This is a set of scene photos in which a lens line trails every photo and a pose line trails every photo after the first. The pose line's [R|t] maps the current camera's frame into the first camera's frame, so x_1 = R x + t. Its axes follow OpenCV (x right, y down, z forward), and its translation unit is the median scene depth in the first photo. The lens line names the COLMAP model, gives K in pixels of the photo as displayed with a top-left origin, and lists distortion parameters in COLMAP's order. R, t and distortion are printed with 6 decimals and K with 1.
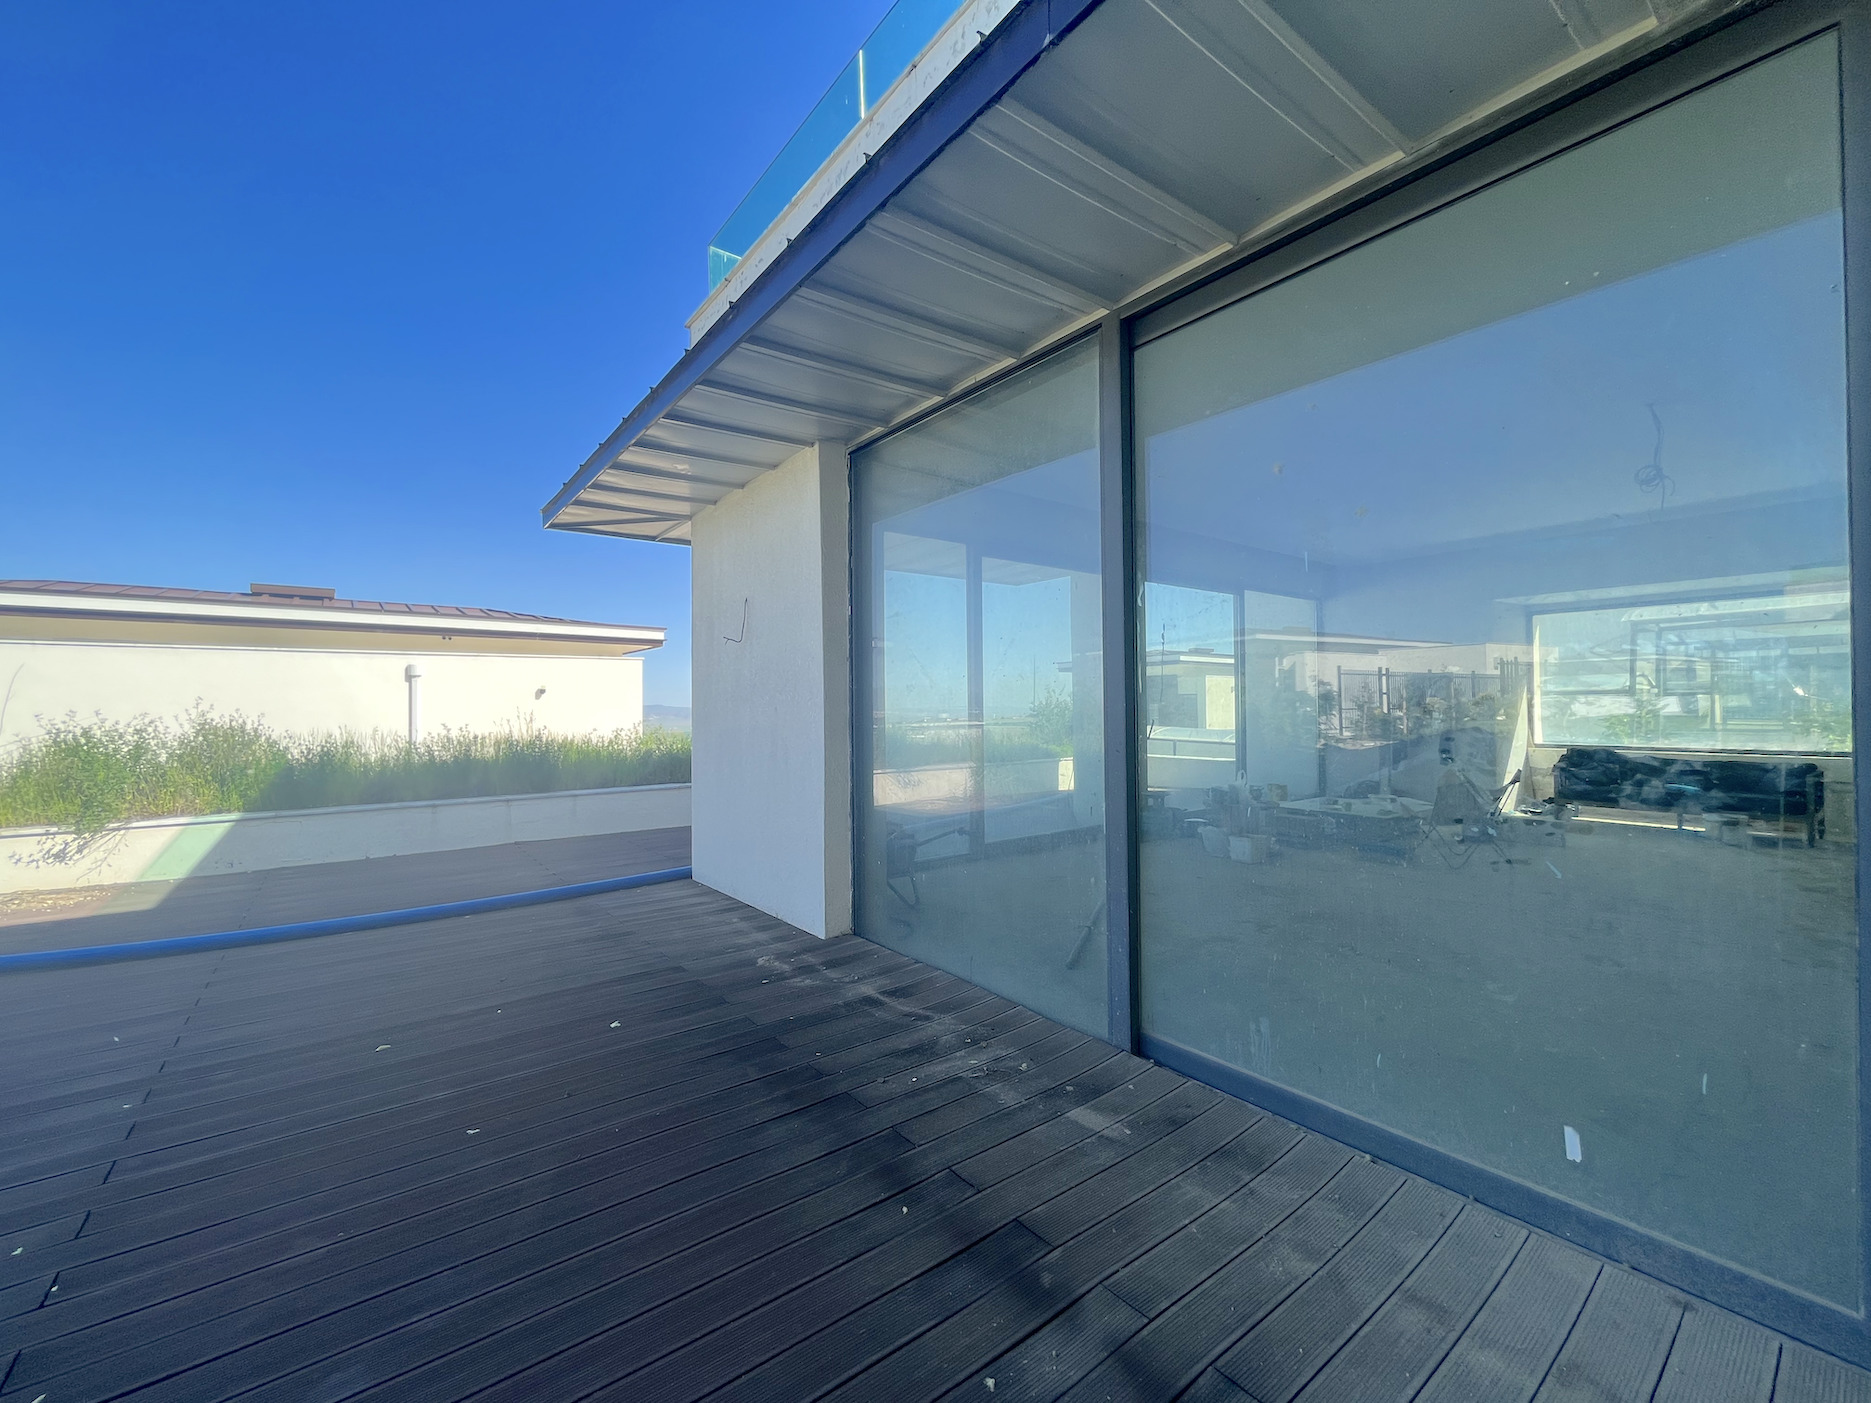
lens RADIAL K [[759.0, 0, 920.3], [0, 759.0, 699.1], [0, 0, 1]] dist [-0.001475, 0.000230]
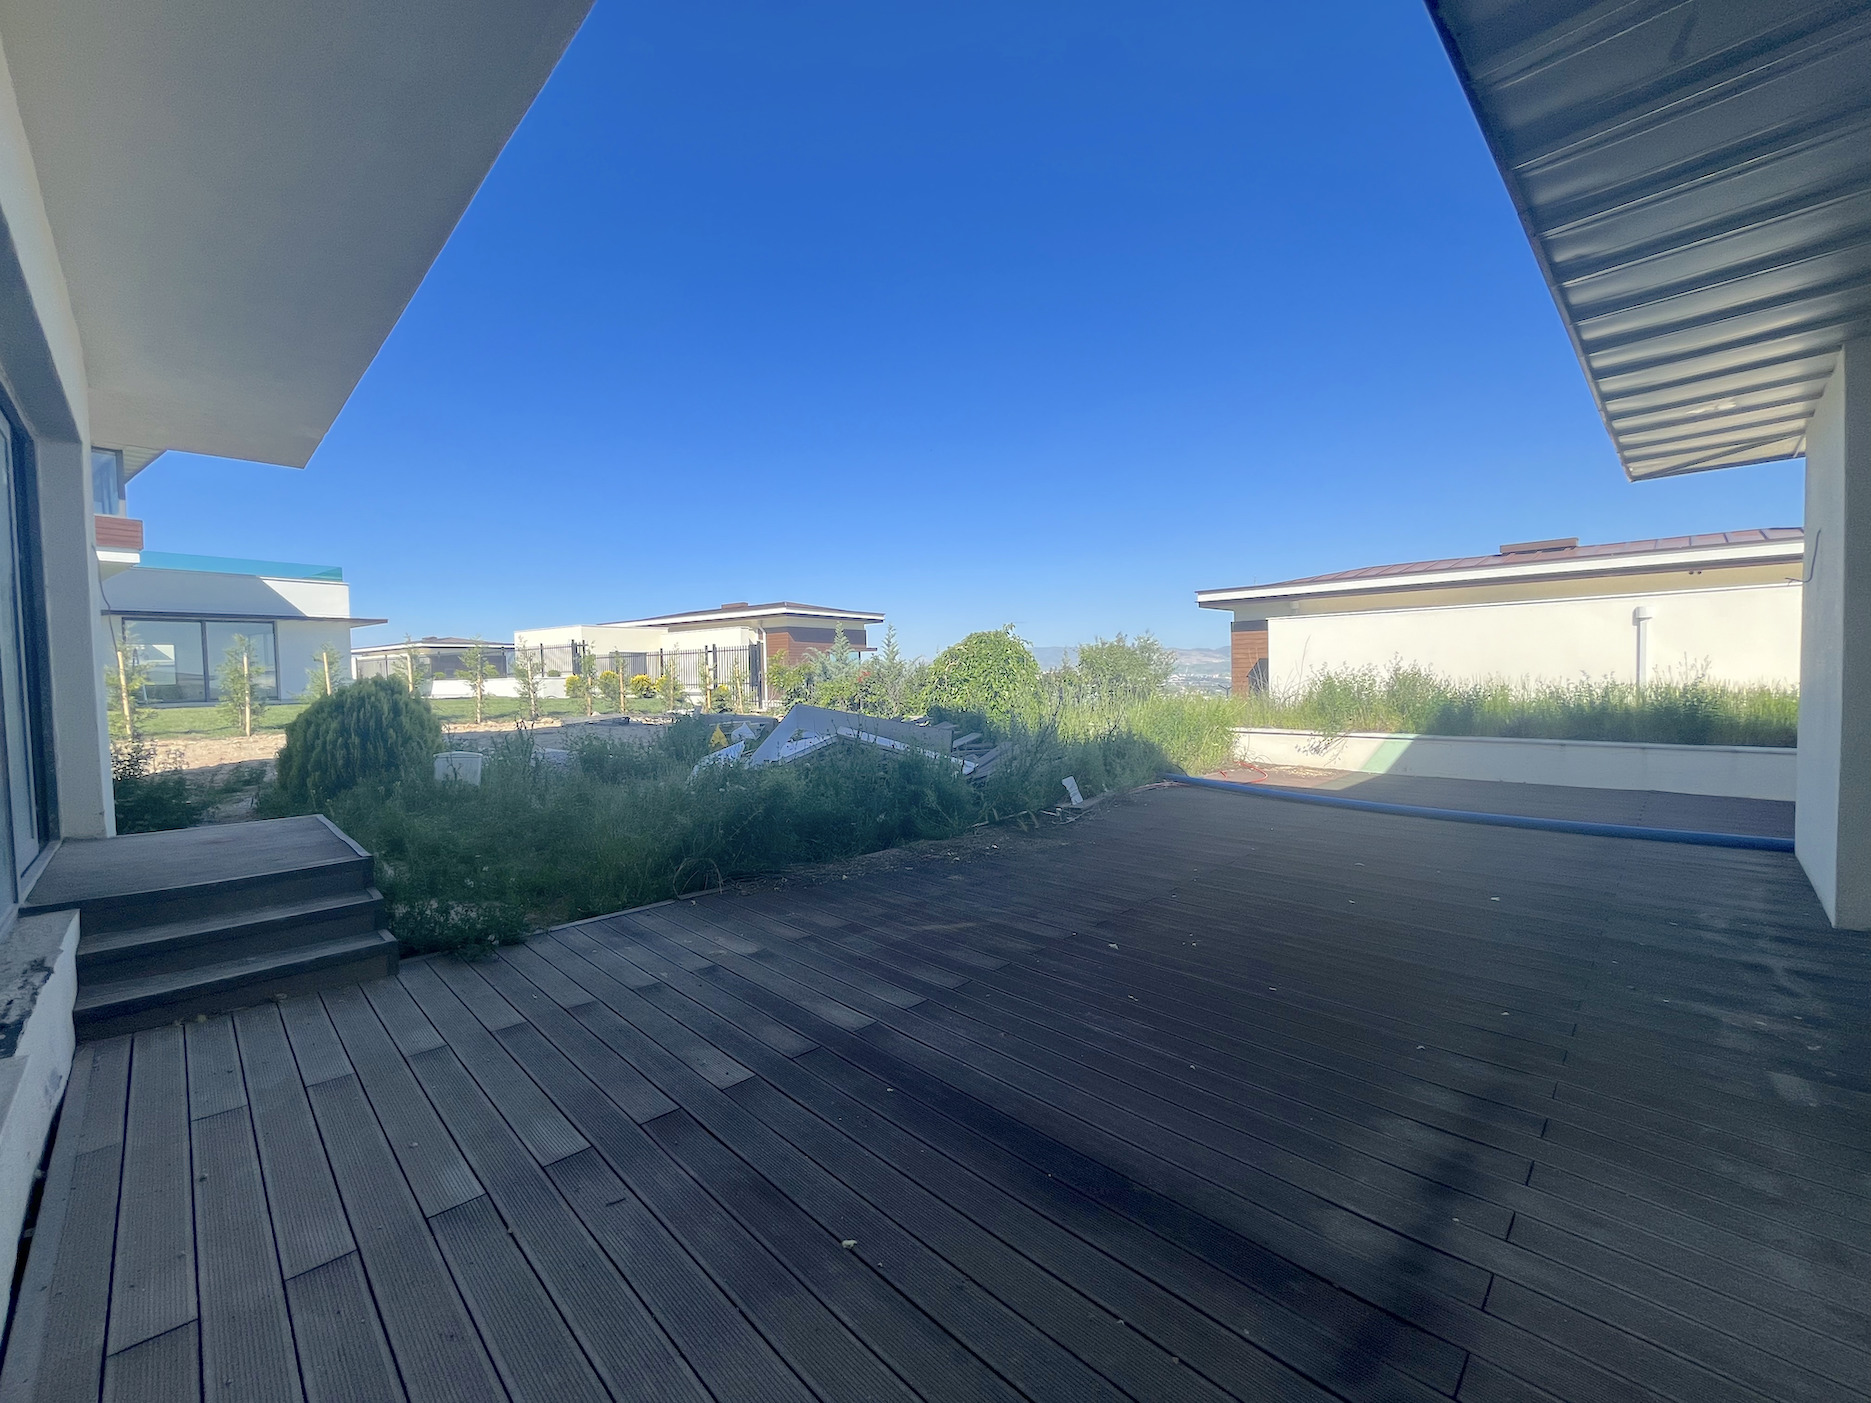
lens RADIAL K [[759.0, 0, 920.3], [0, 759.0, 699.1], [0, 0, 1]] dist [-0.001475, 0.000230]
pose [[0.134481, 0.043162, -0.989976, 0.352322], [0.034014, 0.998261, 0.048144, -0.013135], [0.990332, -0.040147, 0.132779, -0.083588]]
